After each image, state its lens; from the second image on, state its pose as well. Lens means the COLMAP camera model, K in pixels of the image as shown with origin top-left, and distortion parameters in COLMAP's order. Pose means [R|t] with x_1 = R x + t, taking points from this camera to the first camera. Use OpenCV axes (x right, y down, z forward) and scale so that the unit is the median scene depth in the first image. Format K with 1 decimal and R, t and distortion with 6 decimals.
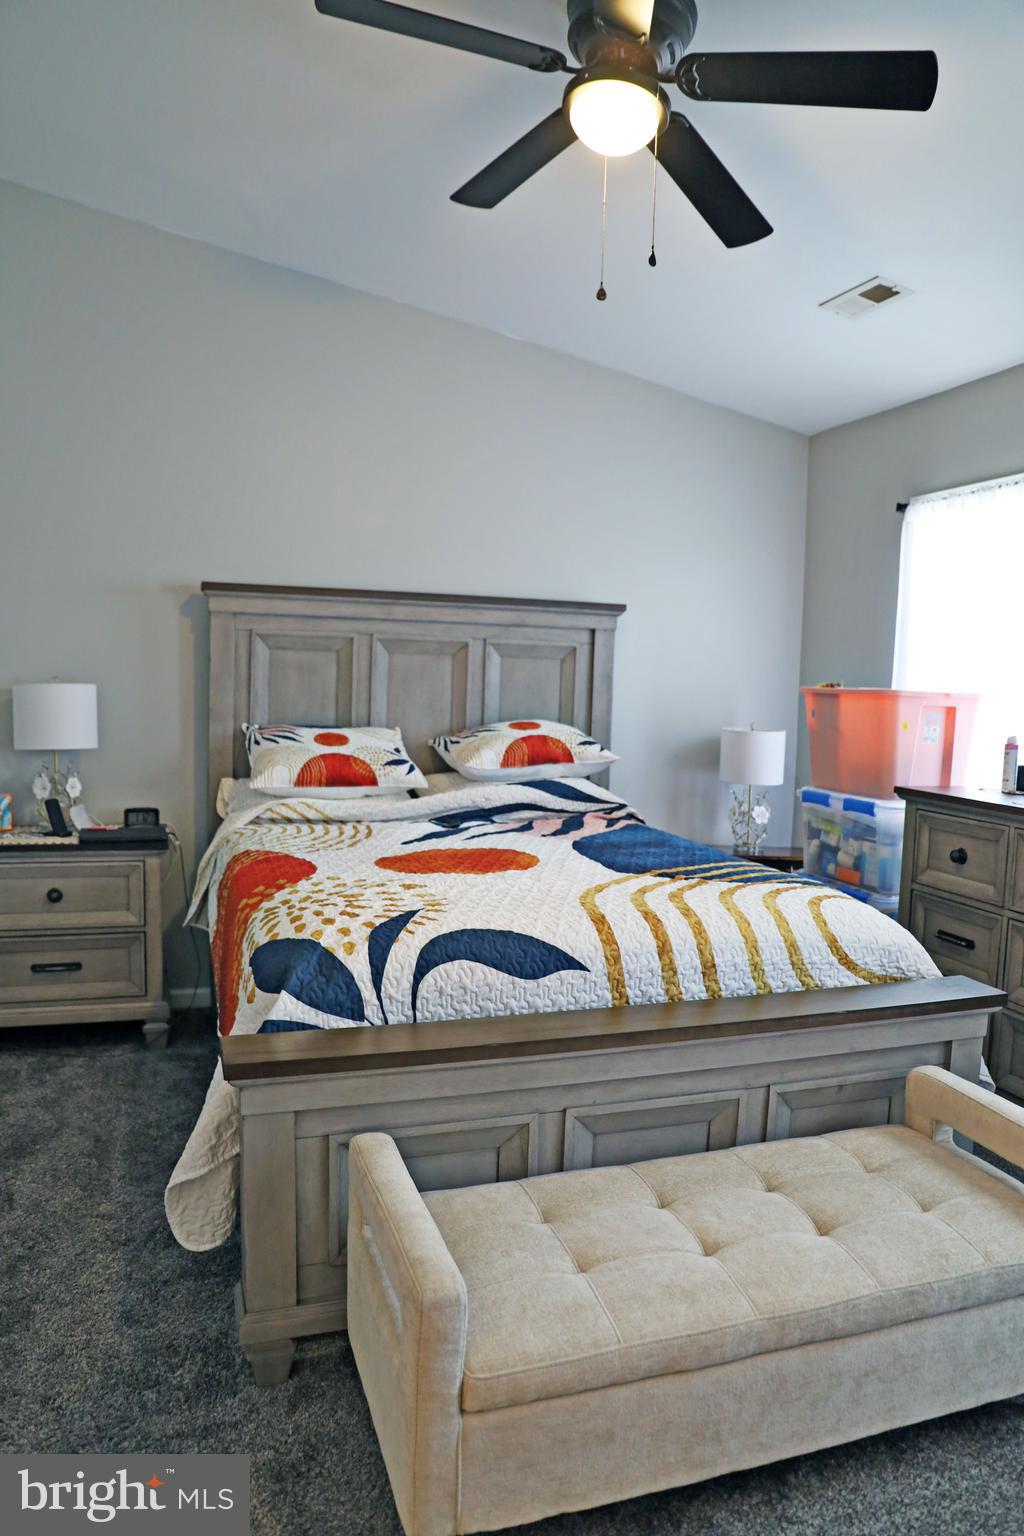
lens RADIAL K [[1045.2, 0, 518.7], [0, 1045.2, 814.9], [0, 0, 1]] dist [-0.135616, 0.097735]
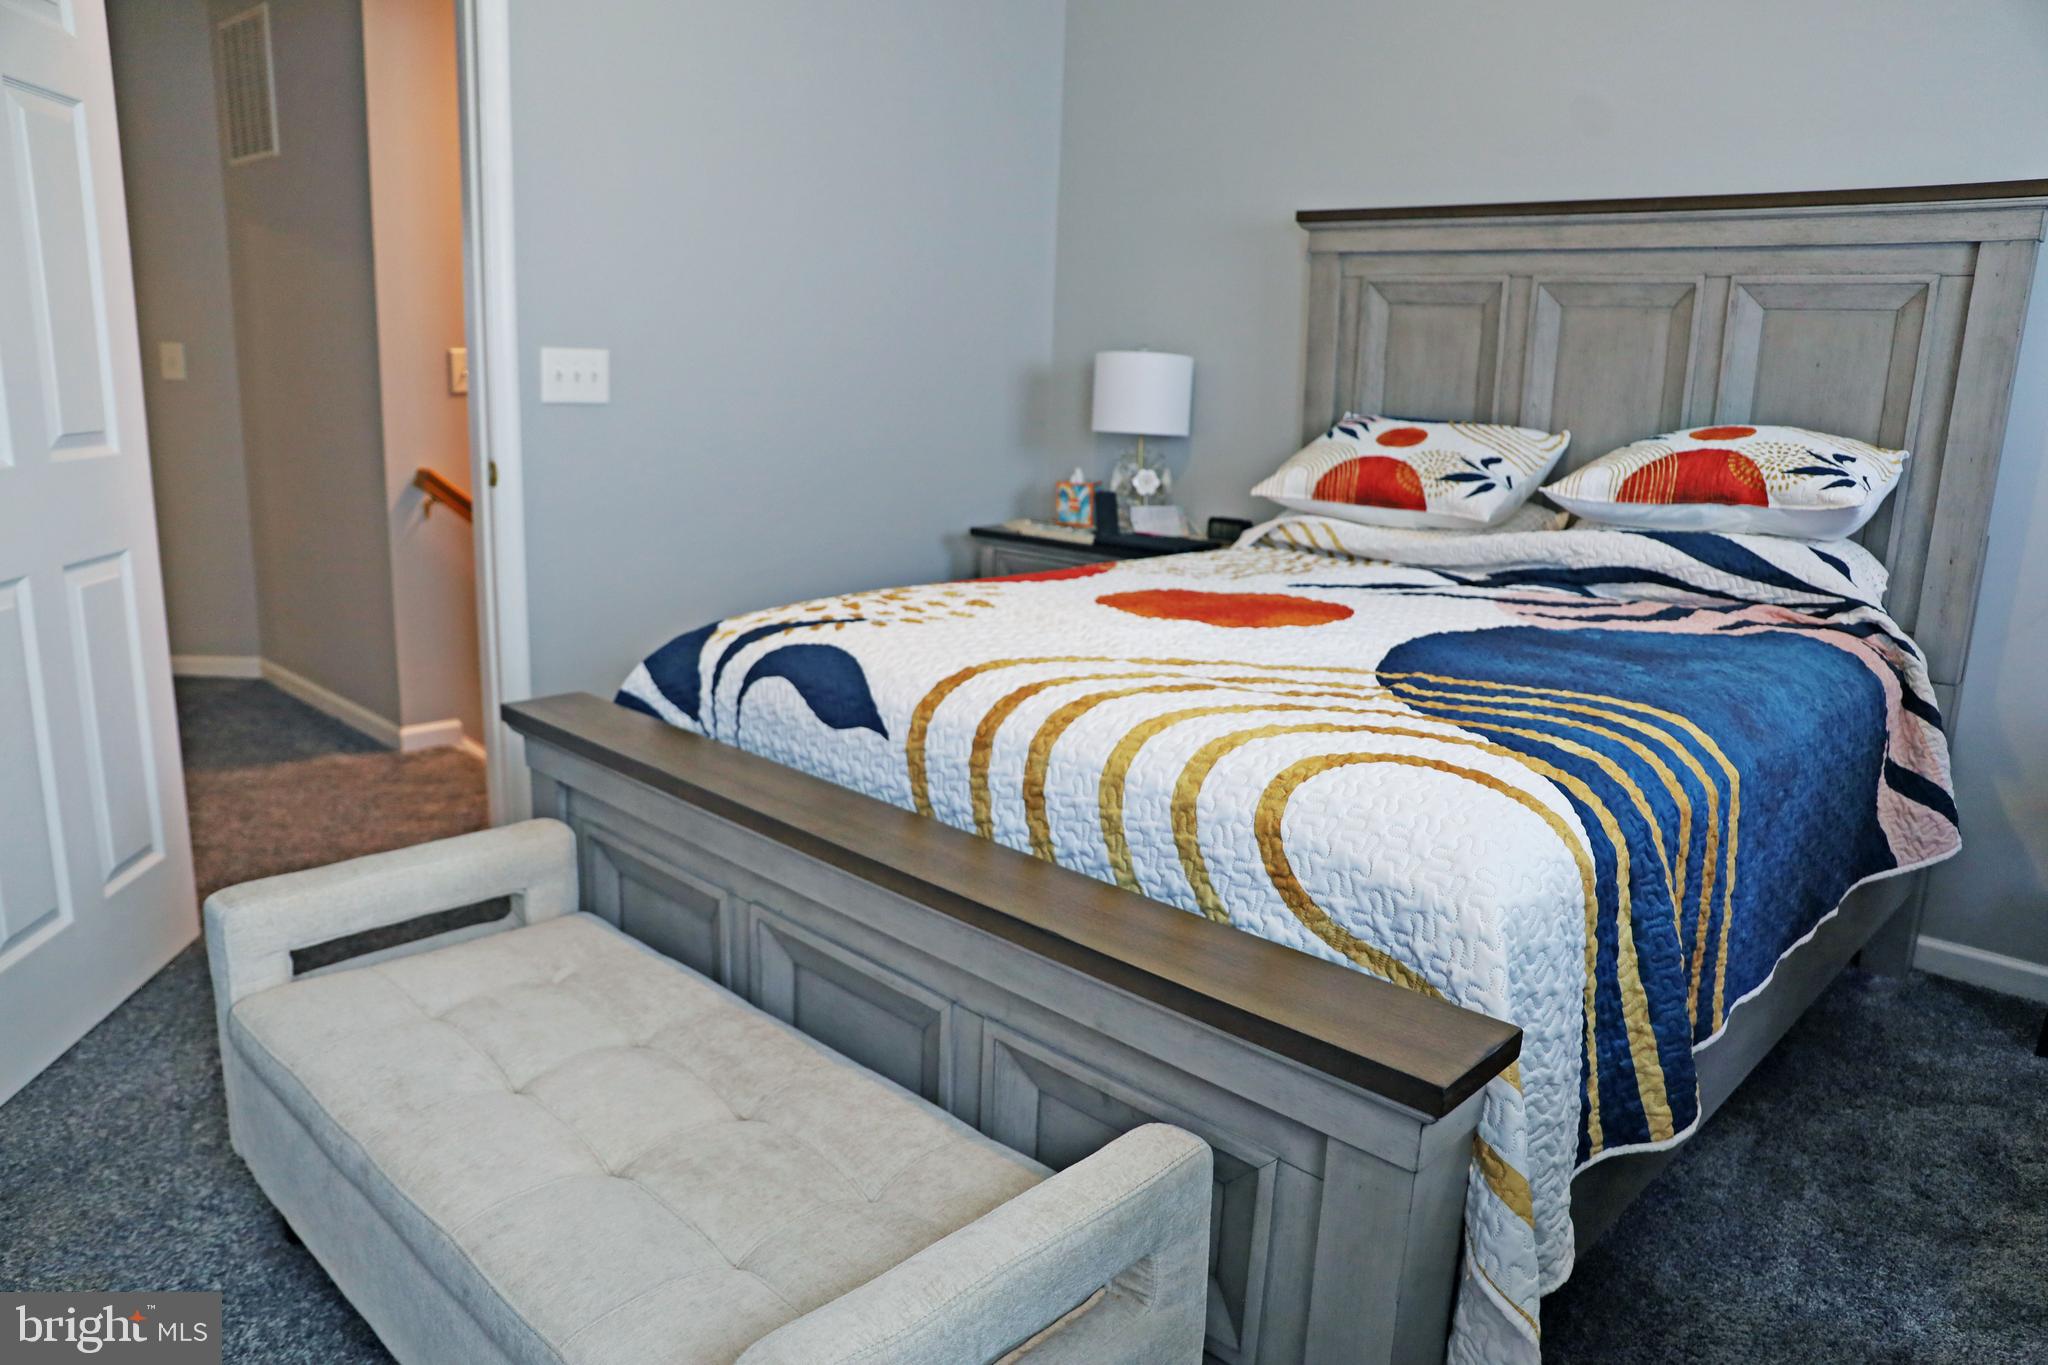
lens RADIAL K [[1393.6, 0, 1024.0], [0, 1393.6, 682.5], [0, 0, 1]] dist [-0.135616, 0.097735]
pose [[0.458684, 0.182472, -0.869663, 0.479406], [-0.131253, 0.981866, 0.136788, -0.007677], [0.878853, 0.051403, 0.474316, 0.374691]]
